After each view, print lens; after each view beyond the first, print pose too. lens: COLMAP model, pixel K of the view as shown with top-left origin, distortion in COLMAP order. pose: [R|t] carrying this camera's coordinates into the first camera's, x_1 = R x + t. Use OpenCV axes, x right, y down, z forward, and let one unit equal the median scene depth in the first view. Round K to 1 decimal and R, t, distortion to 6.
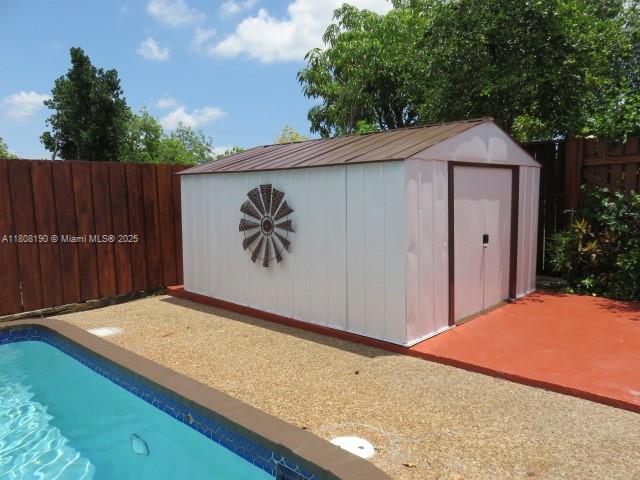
lens RADIAL K [[479.7, 0, 320.0], [0, 479.7, 240.0], [0, 0, 1]] dist [-0.009847, -0.000570]
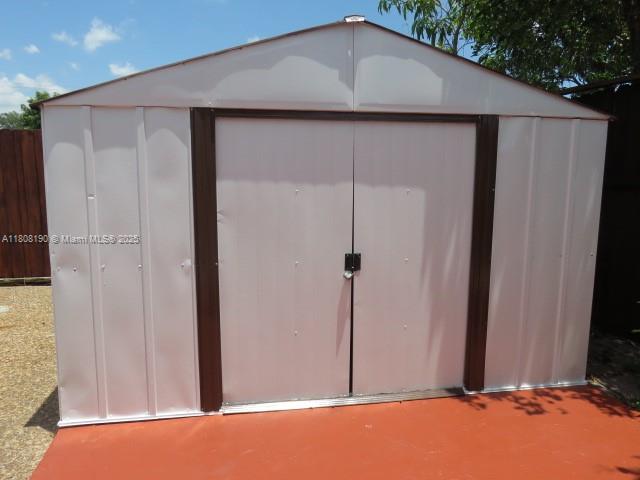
lens RADIAL K [[480.0, 0, 320.0], [0, 480.0, 240.0], [0, 0, 1]] dist [-0.001515, -0.000344]
pose [[0.807060, 0.106832, -0.580725, 0.677028], [-0.080766, 0.994226, 0.070657, -0.065964], [0.584920, -0.010121, 0.811028, 0.626213]]
